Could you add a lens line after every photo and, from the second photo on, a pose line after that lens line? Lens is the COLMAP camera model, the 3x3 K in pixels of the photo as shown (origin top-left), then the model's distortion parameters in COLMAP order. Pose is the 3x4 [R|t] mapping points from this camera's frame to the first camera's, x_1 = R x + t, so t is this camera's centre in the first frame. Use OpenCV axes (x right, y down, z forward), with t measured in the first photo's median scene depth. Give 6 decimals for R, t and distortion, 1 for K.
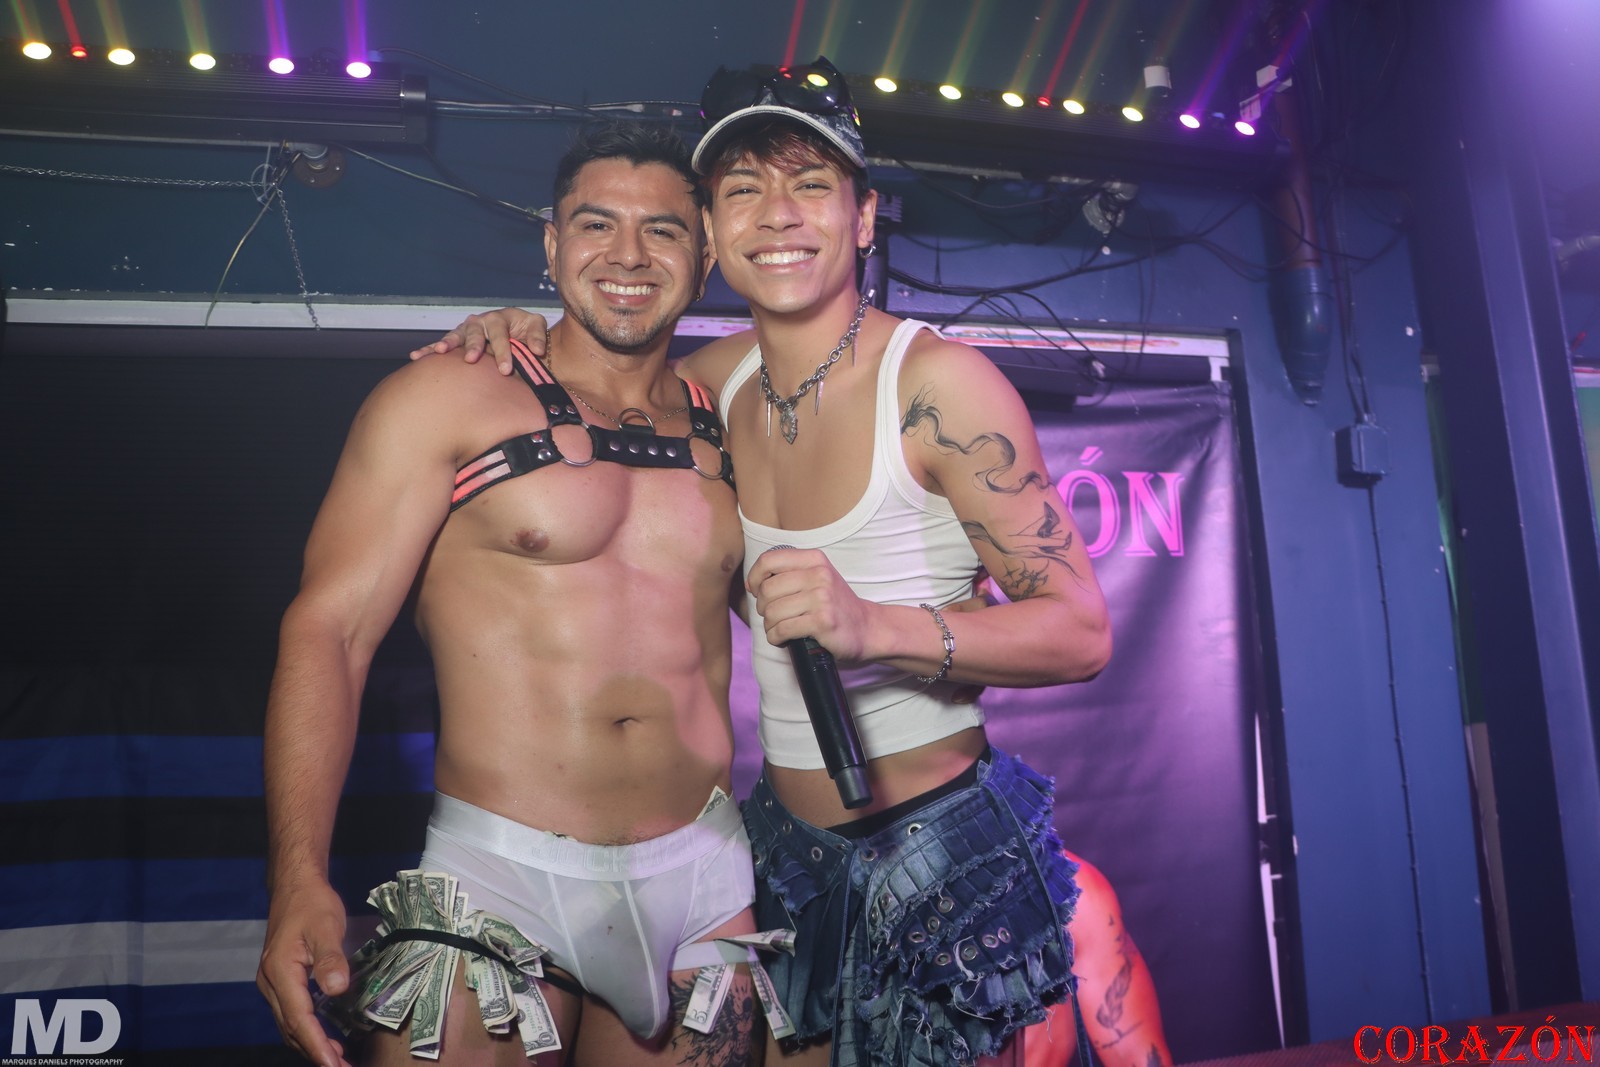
lens RADIAL K [[1314.5, 0, 794.9], [0, 1314.5, 533.6], [0, 0, 1]] dist [-0.089108, 0.009389]
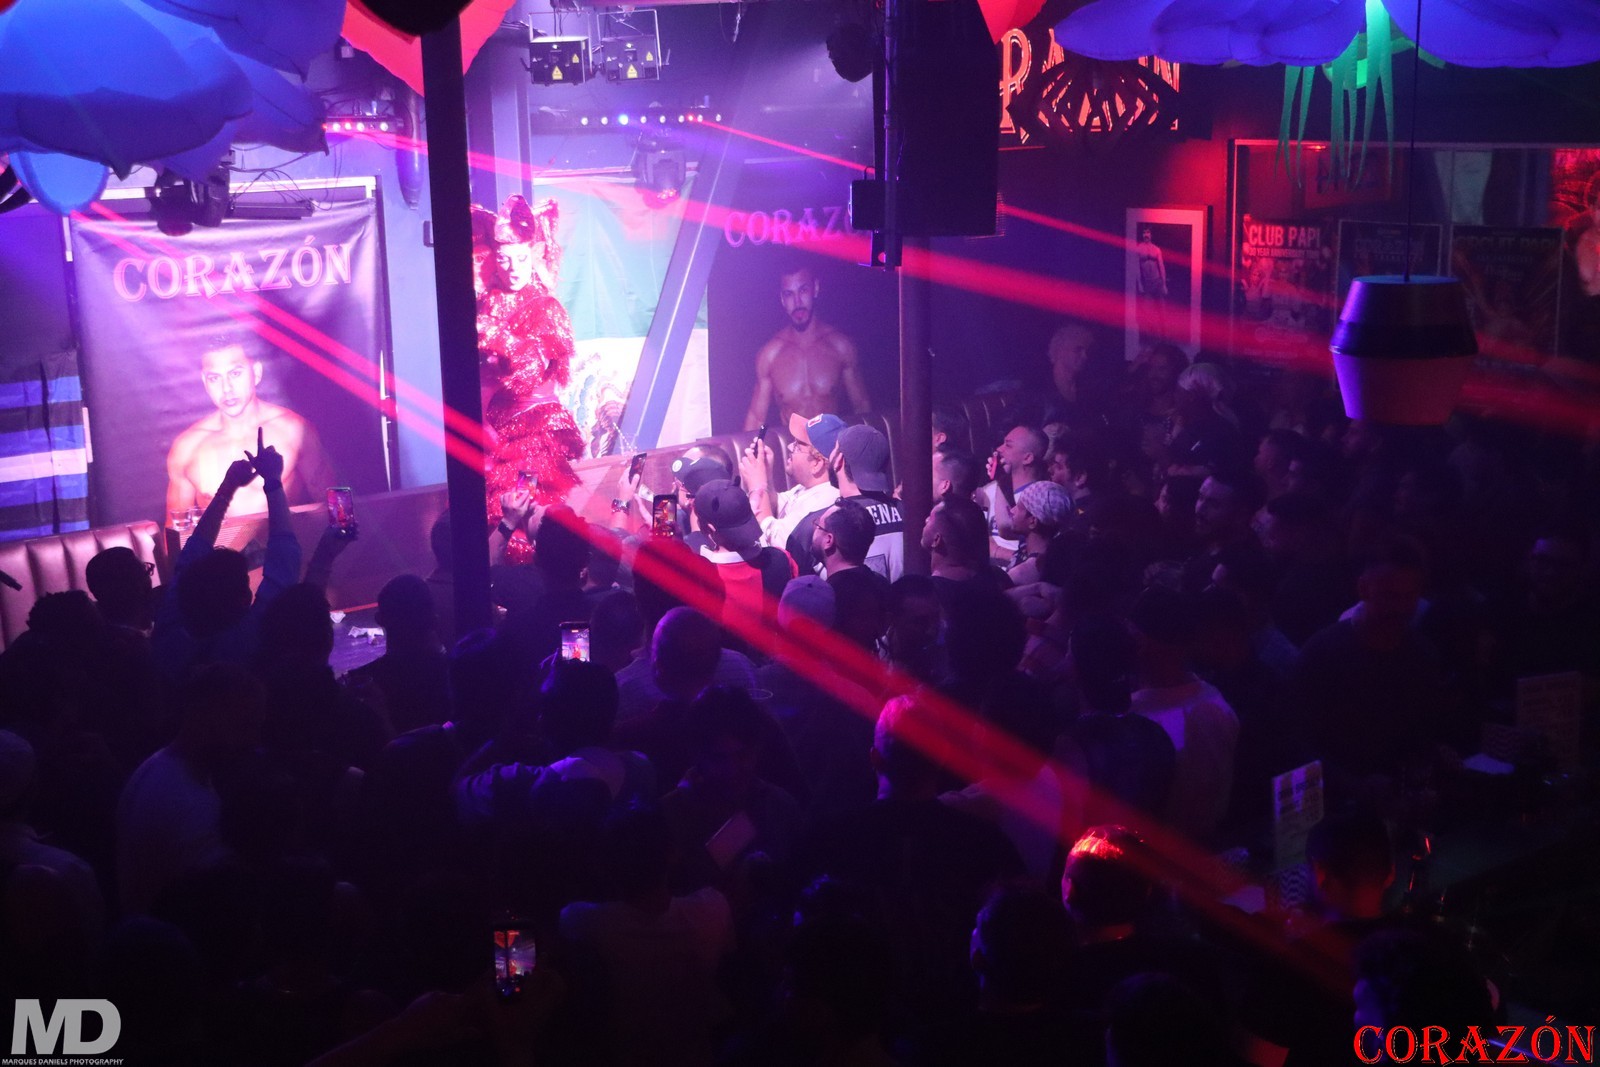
lens RADIAL K [[2520.1, 0, 794.4], [0, 2520.1, 550.3], [0, 0, 1]] dist [0.134016, 0.000000]
pose [[0.906725, -0.060854, 0.417308, -0.837336], [-0.088121, 0.940350, 0.328597, -1.031216], [-0.412412, -0.334721, 0.847277, -3.092588]]
